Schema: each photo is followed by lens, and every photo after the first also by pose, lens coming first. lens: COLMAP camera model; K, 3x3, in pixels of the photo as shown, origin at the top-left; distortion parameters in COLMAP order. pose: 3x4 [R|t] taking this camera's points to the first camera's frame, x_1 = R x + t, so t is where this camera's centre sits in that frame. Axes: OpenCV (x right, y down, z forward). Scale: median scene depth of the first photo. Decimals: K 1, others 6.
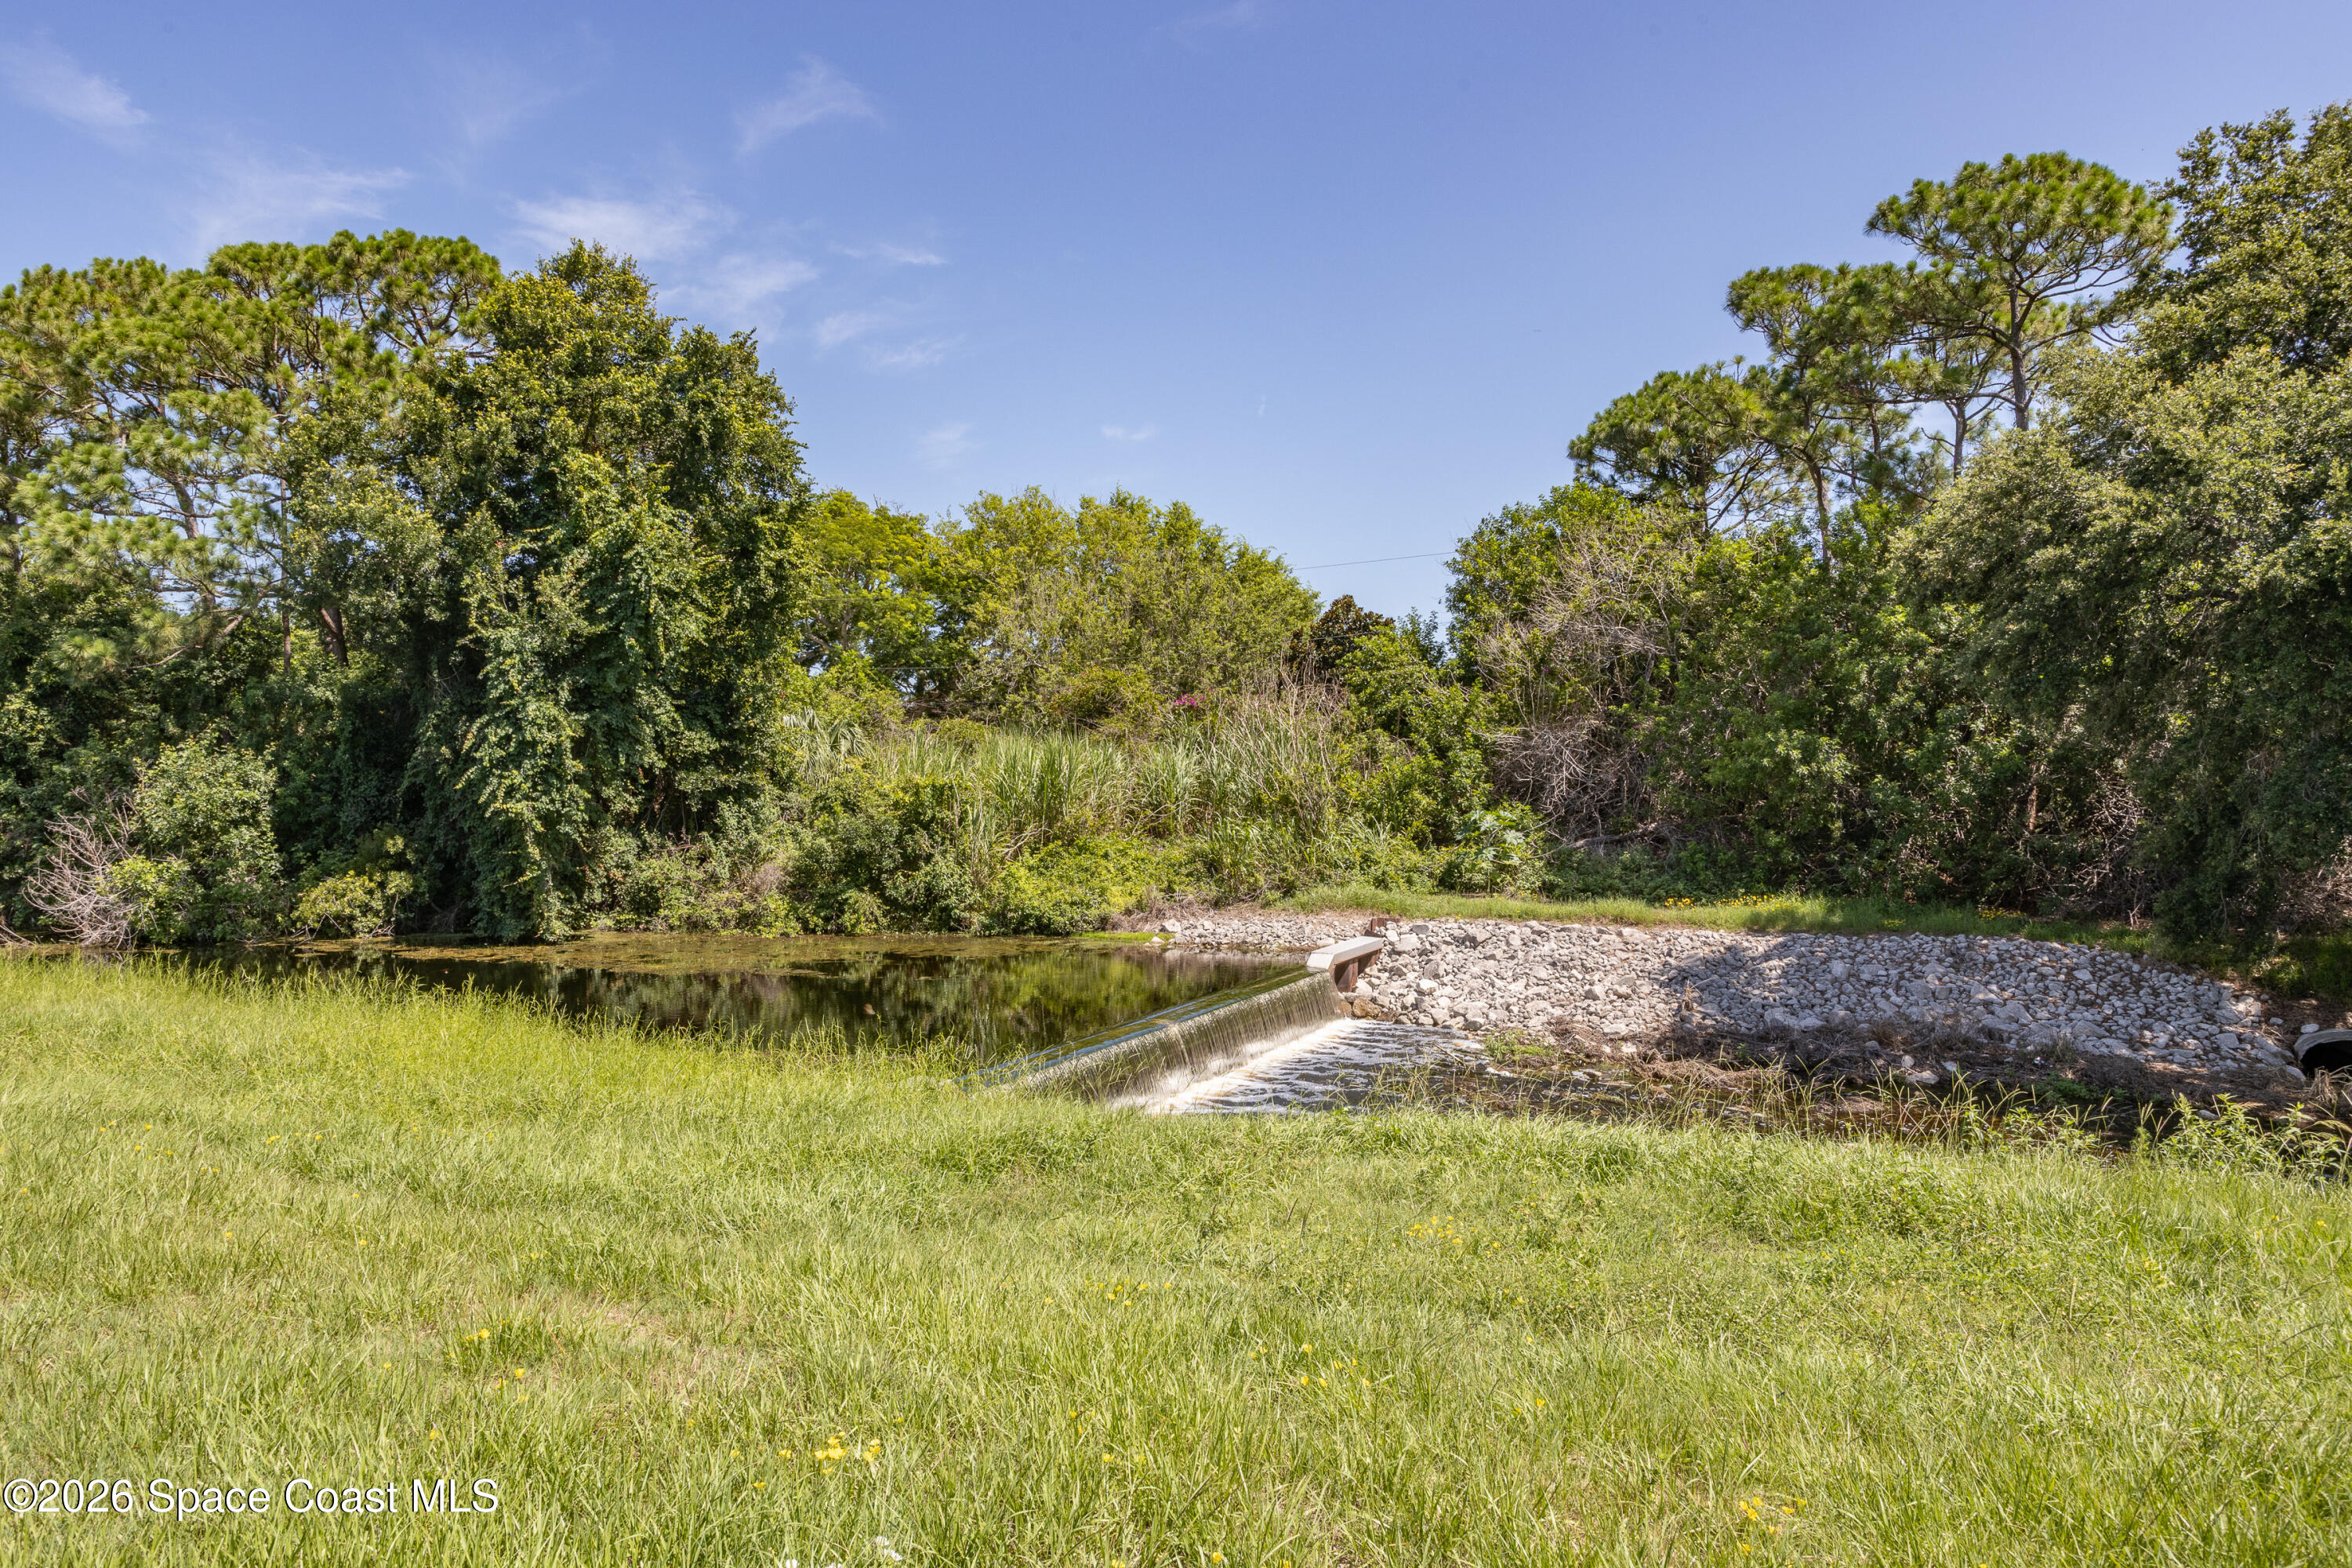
lens RADIAL K [[1470.4, 0, 1172.9], [0, 1470.4, 694.9], [0, 0, 1]] dist [0.006598, 0.000564]
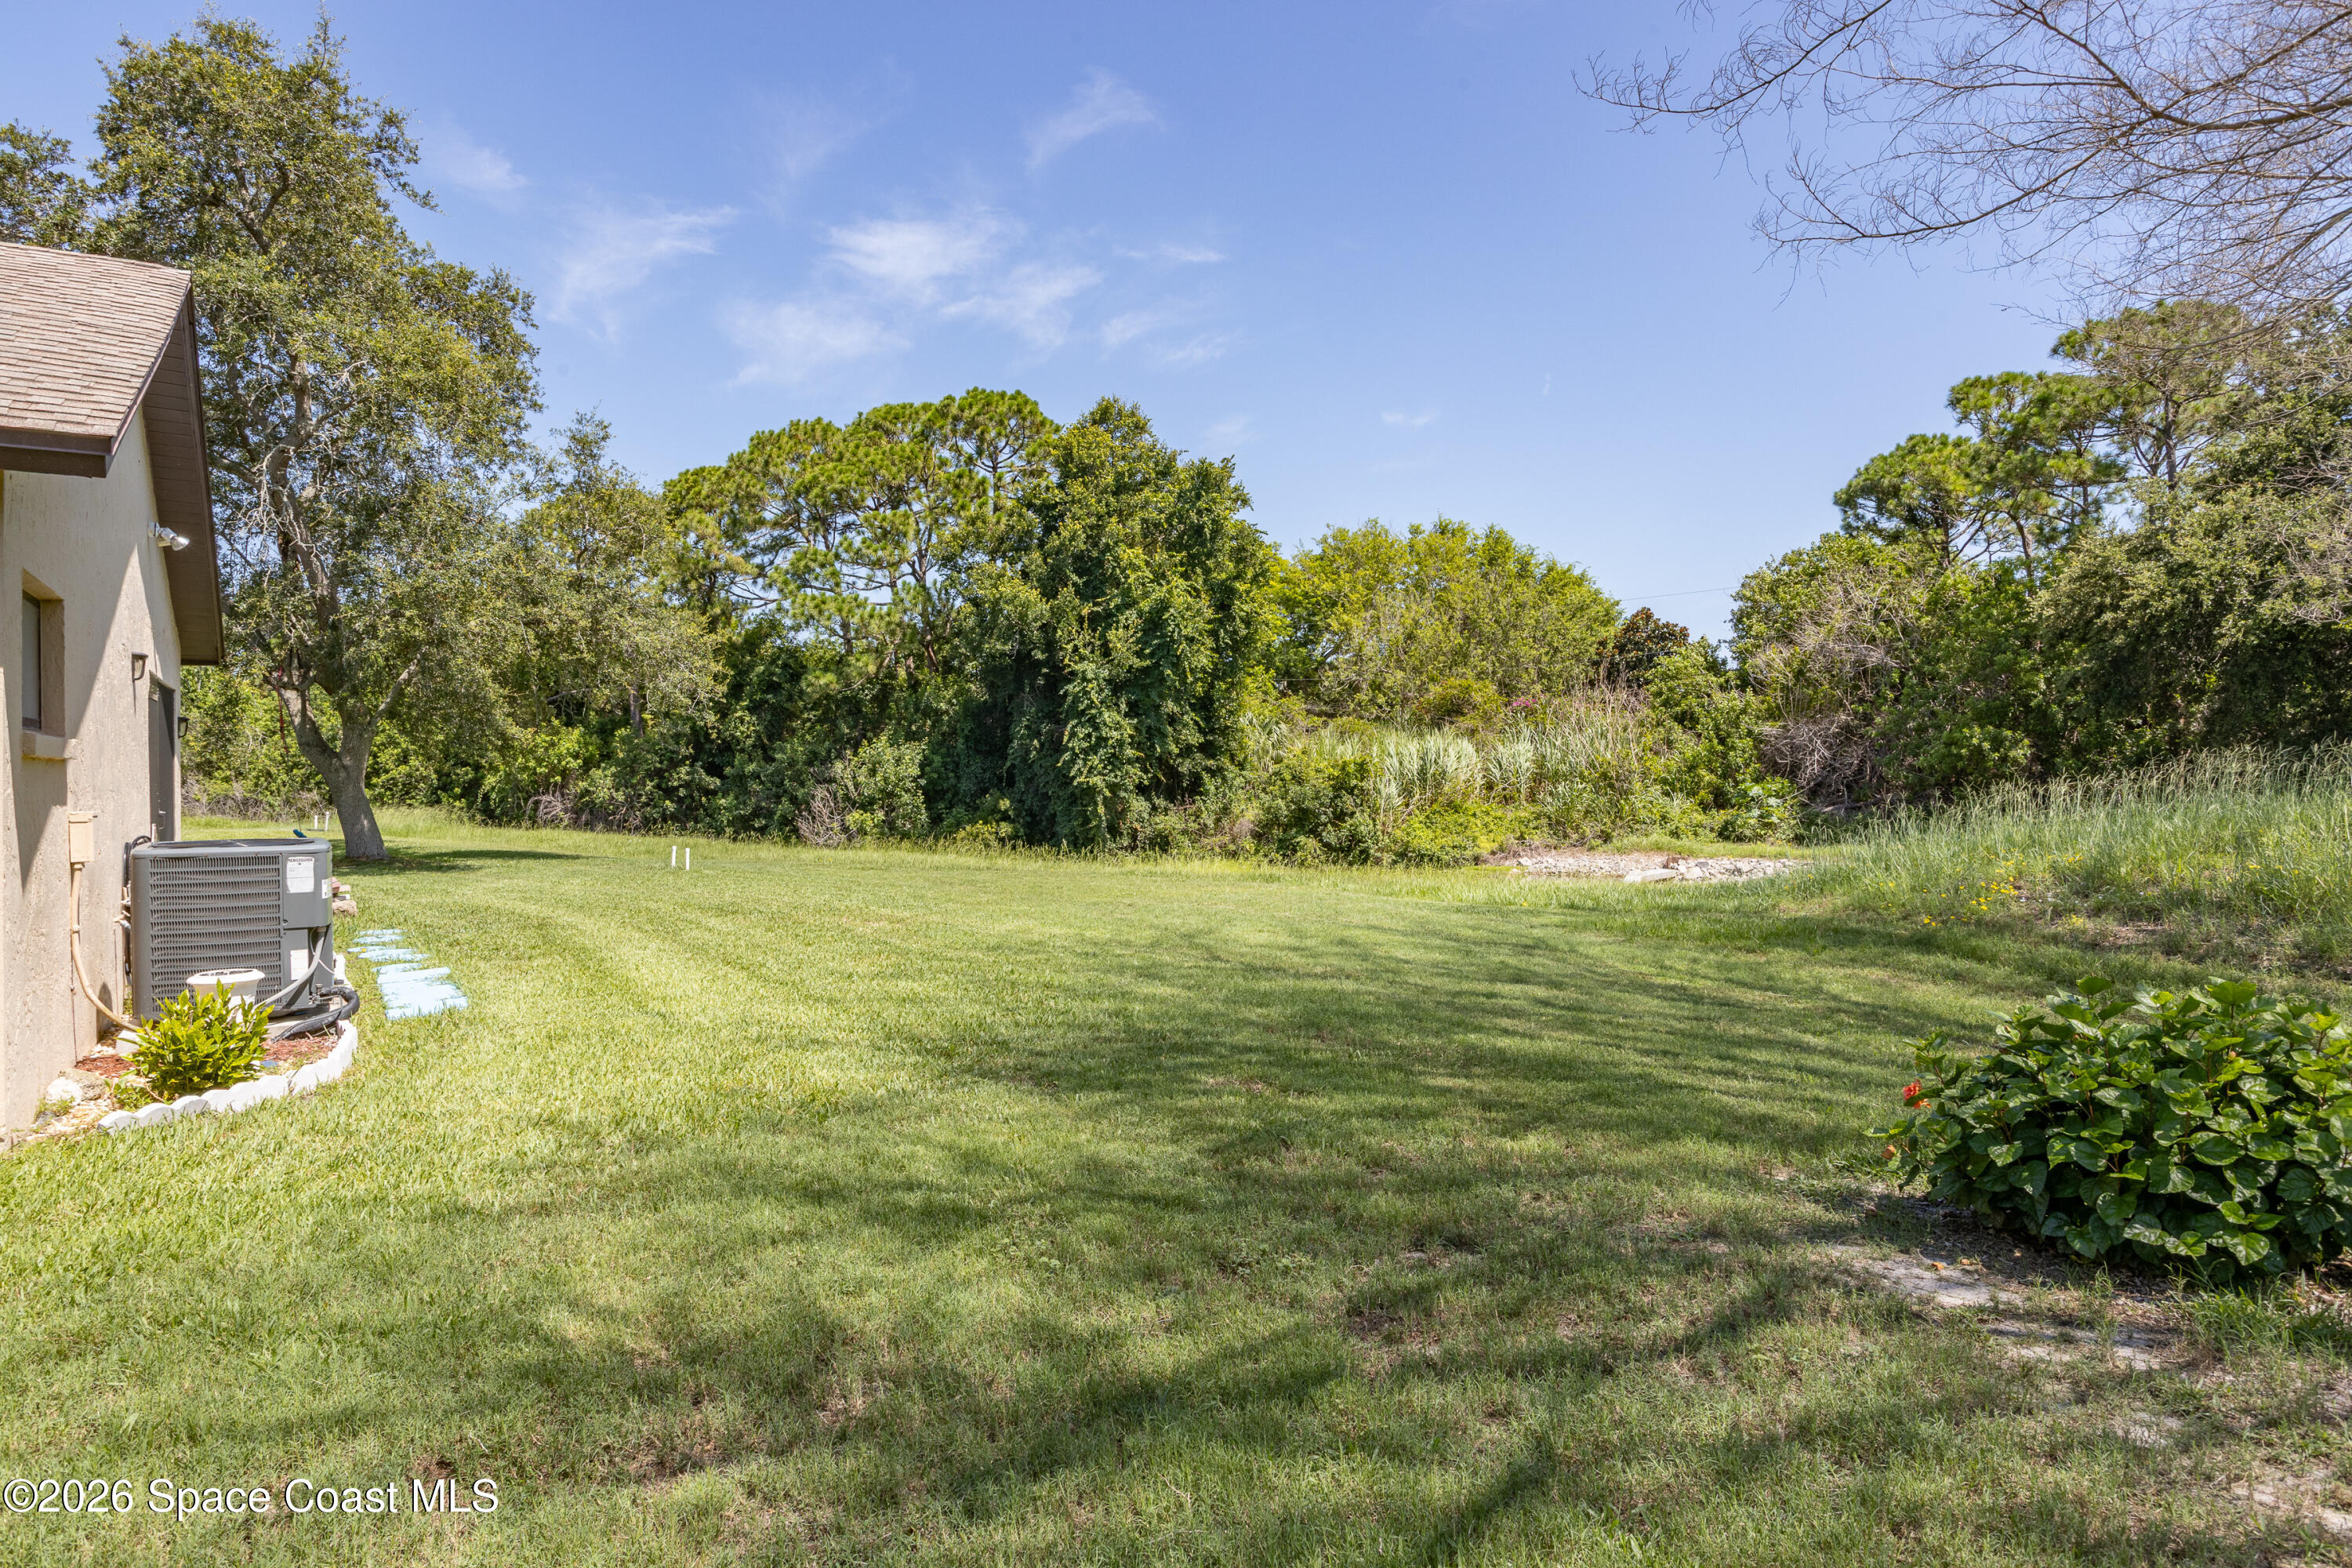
lens RADIAL K [[1434.0, 0, 1176.0], [0, 1434.0, 784.0], [0, 0, 1]] dist [-0.057075, 0.048583]
pose [[0.981155, 0.000716, -0.193223, -0.061231], [0.012794, 0.997558, 0.068663, -0.019179], [0.192801, -0.069841, 0.978749, -0.409031]]
